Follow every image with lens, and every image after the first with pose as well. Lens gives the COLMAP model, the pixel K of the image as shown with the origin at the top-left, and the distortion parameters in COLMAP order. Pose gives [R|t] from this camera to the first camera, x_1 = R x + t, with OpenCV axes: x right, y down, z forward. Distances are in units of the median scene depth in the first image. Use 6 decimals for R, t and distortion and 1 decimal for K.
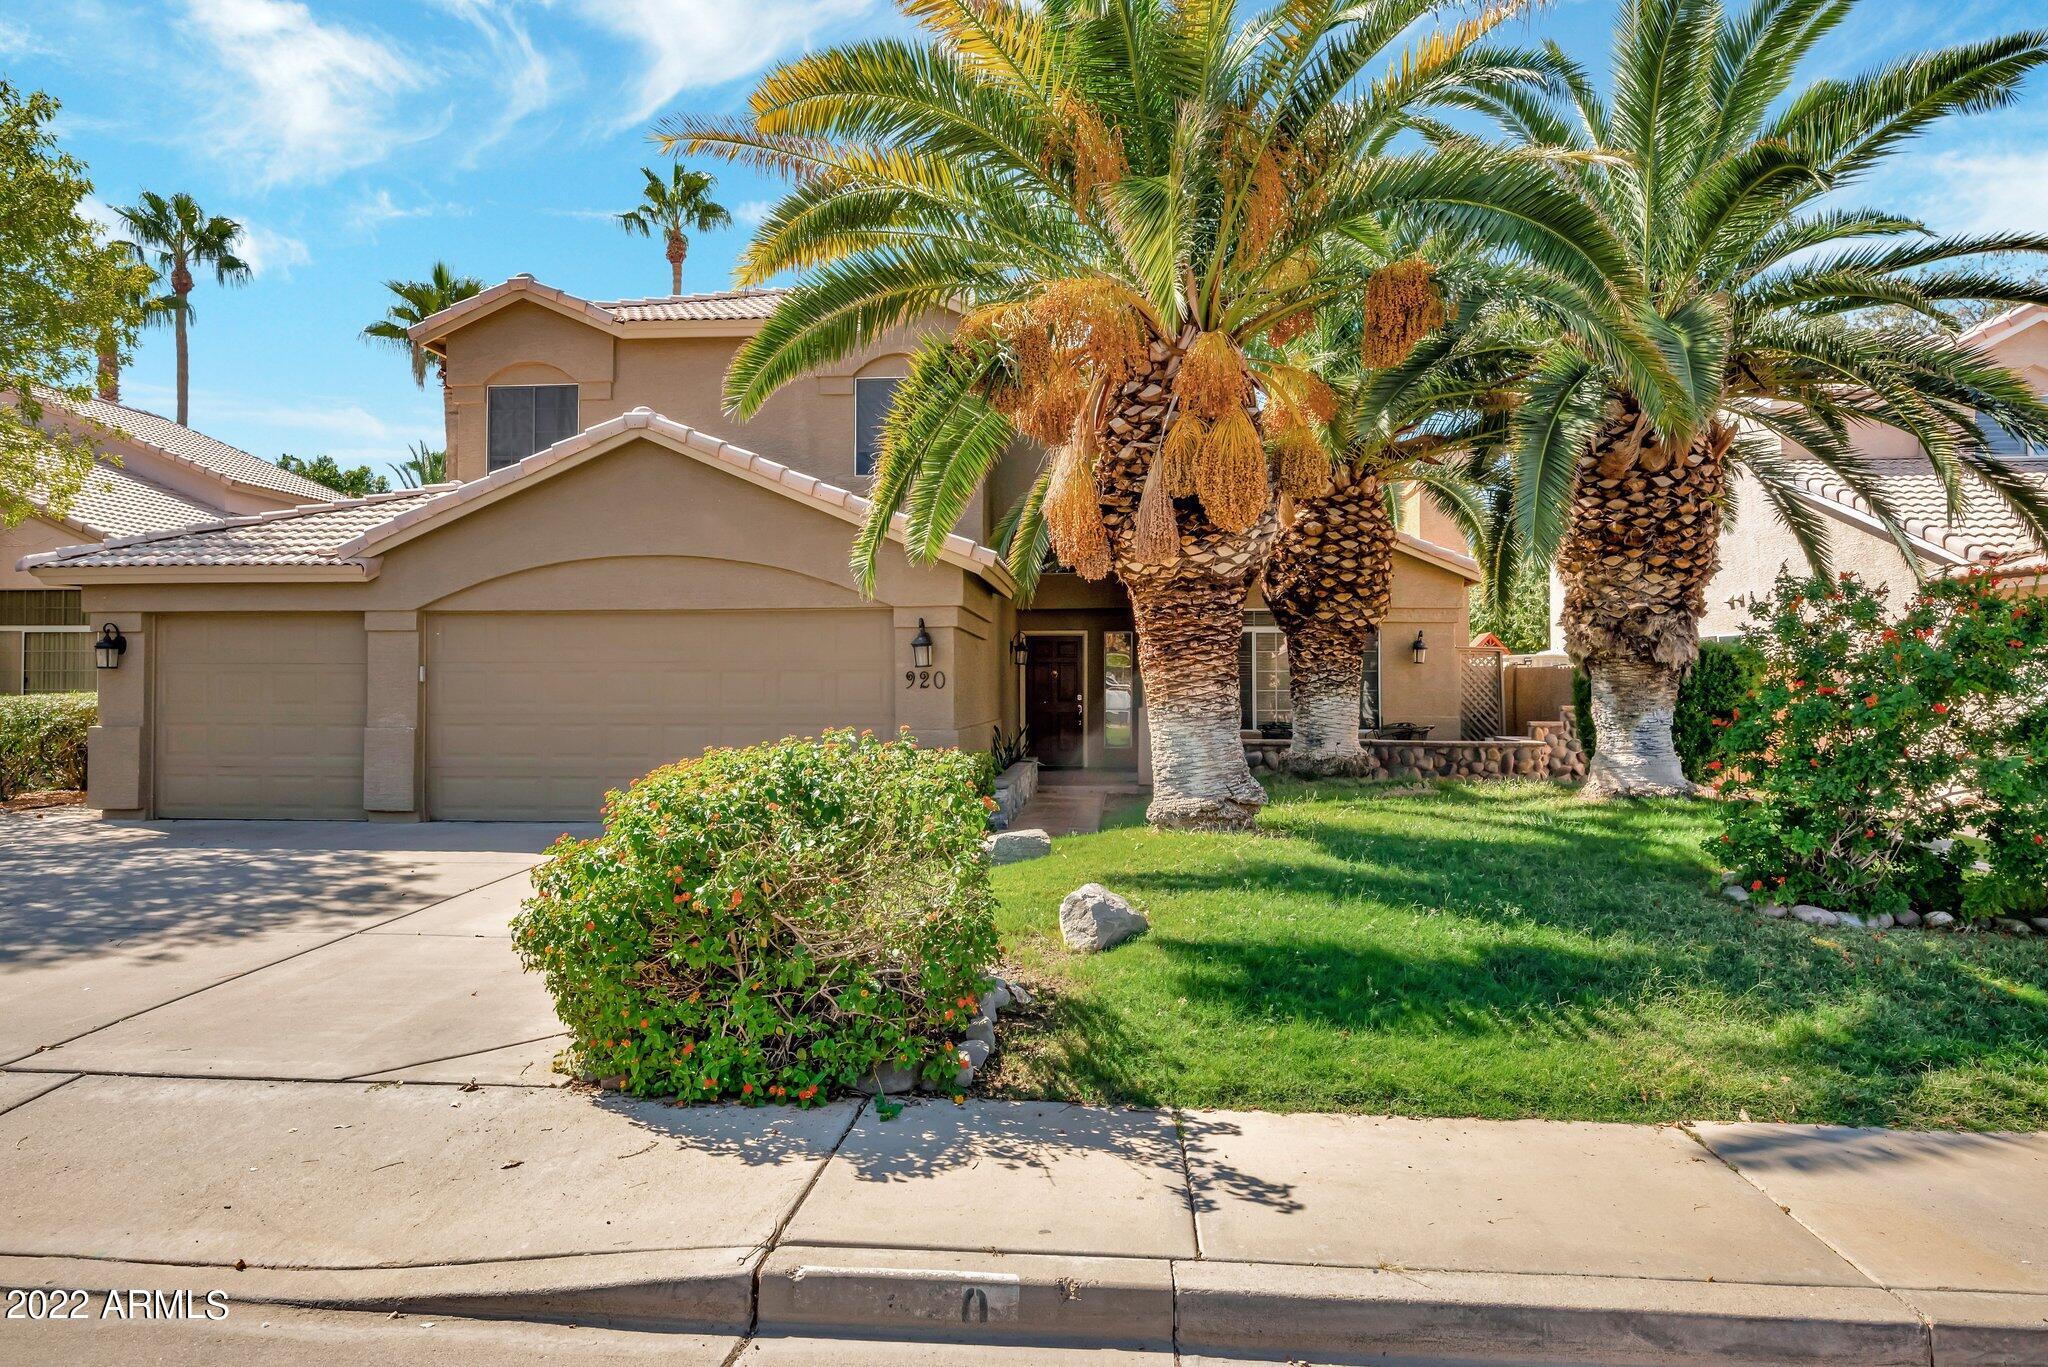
lens RADIAL K [[1177.6, 0, 1024.1], [0, 1177.6, 683.6], [0, 0, 1]] dist [-0.000101, -0.000002]
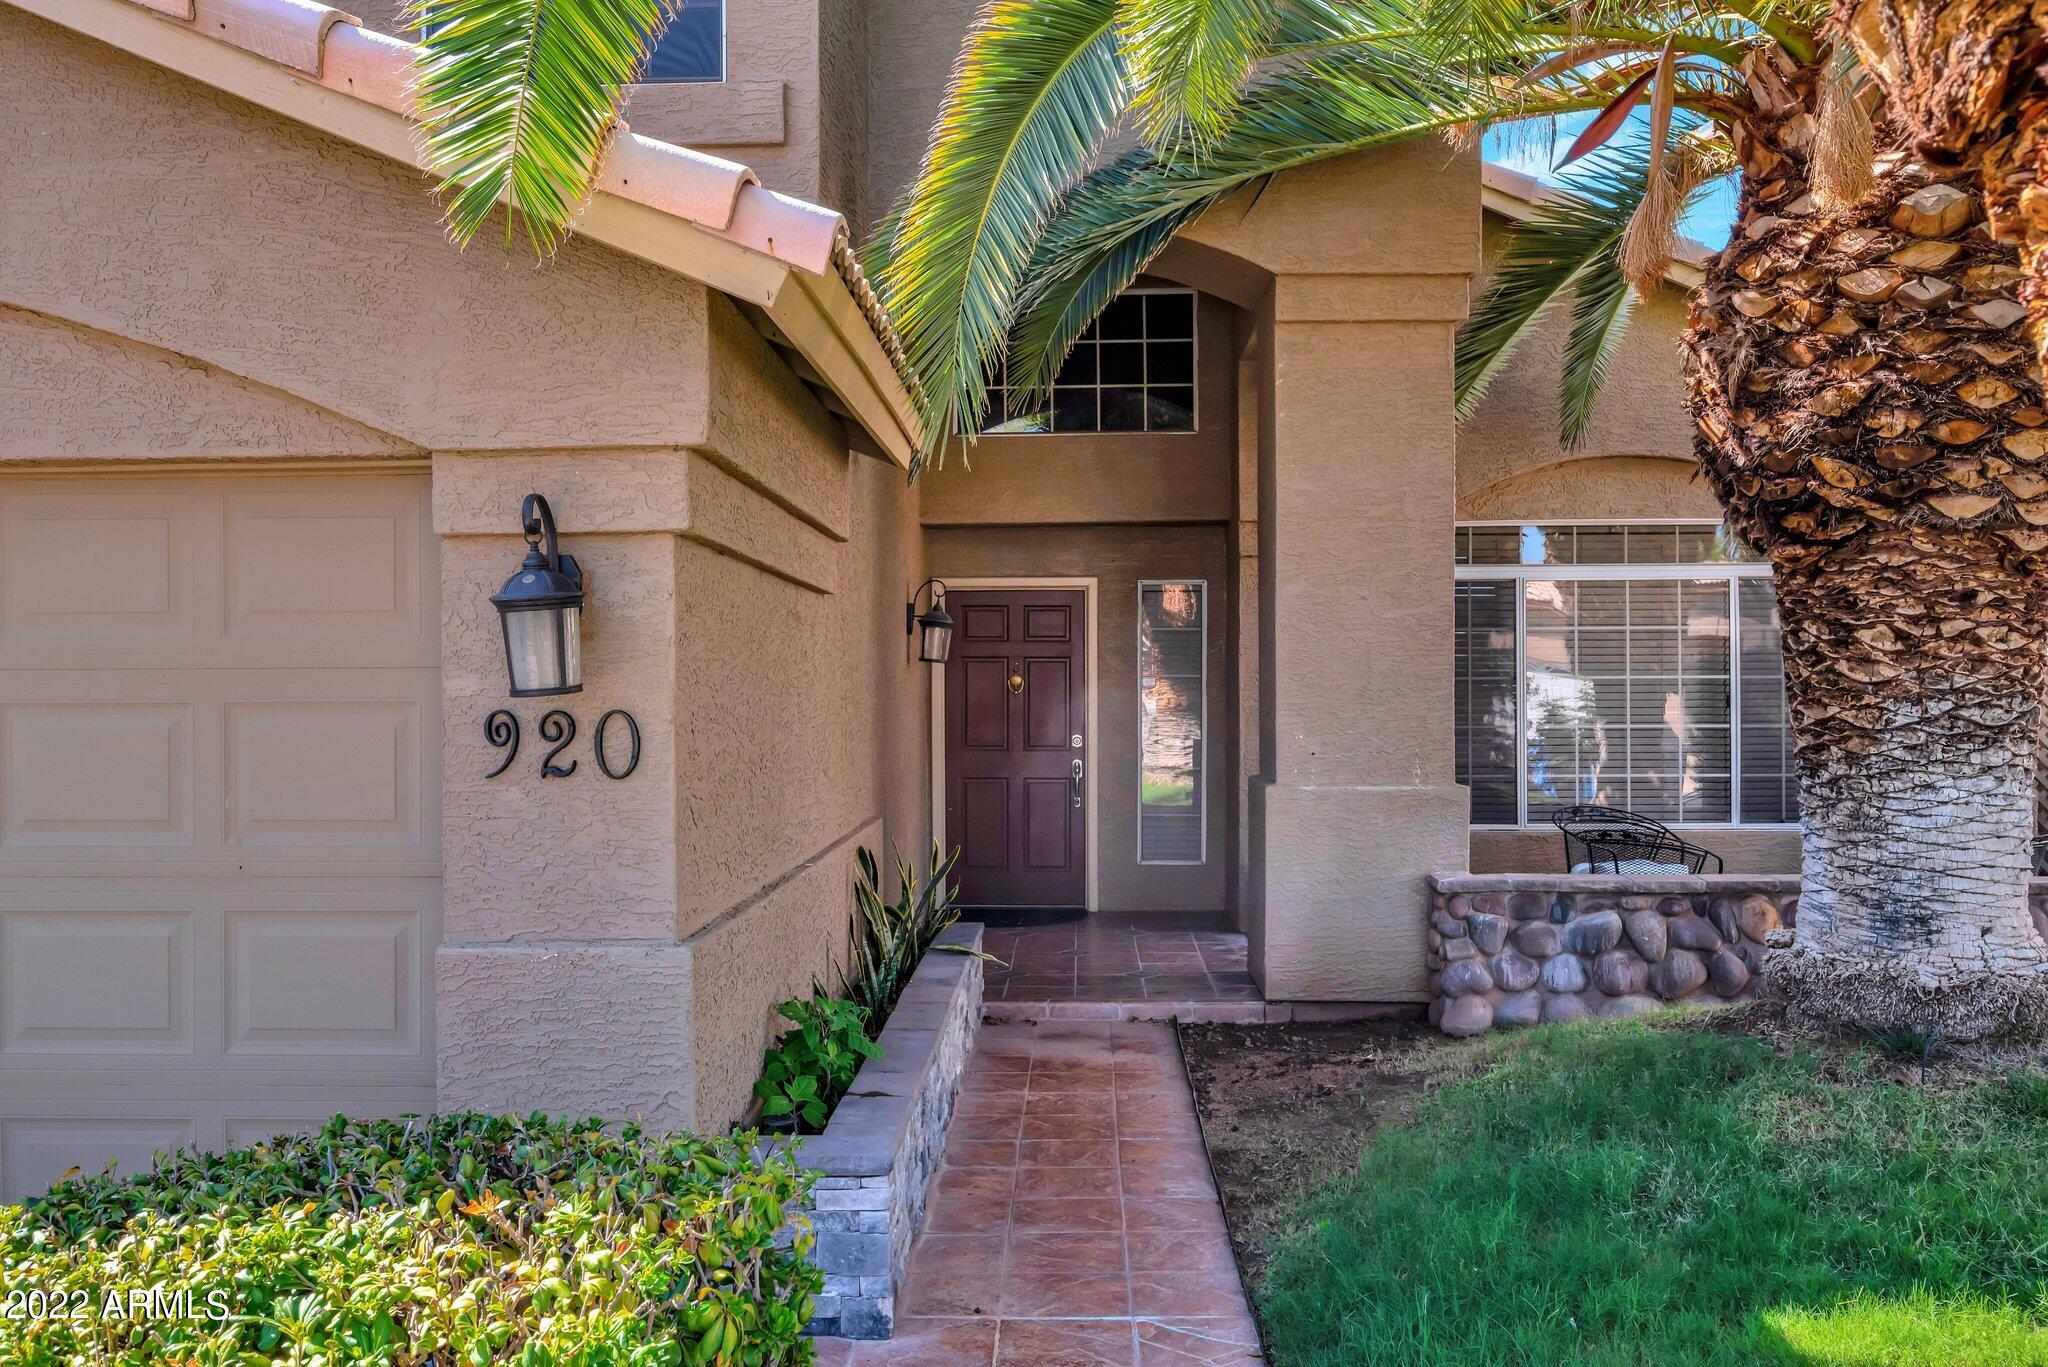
lens RADIAL K [[1772.1, 0, 1020.7], [0, 1772.1, 683.0], [0, 0, 1]] dist [-0.001260, -0.000212]
pose [[0.998740, -0.003473, 0.050056, -0.004728], [0.003298, 0.999988, 0.003584, -0.015706], [-0.050068, -0.003414, 0.998740, 0.567616]]
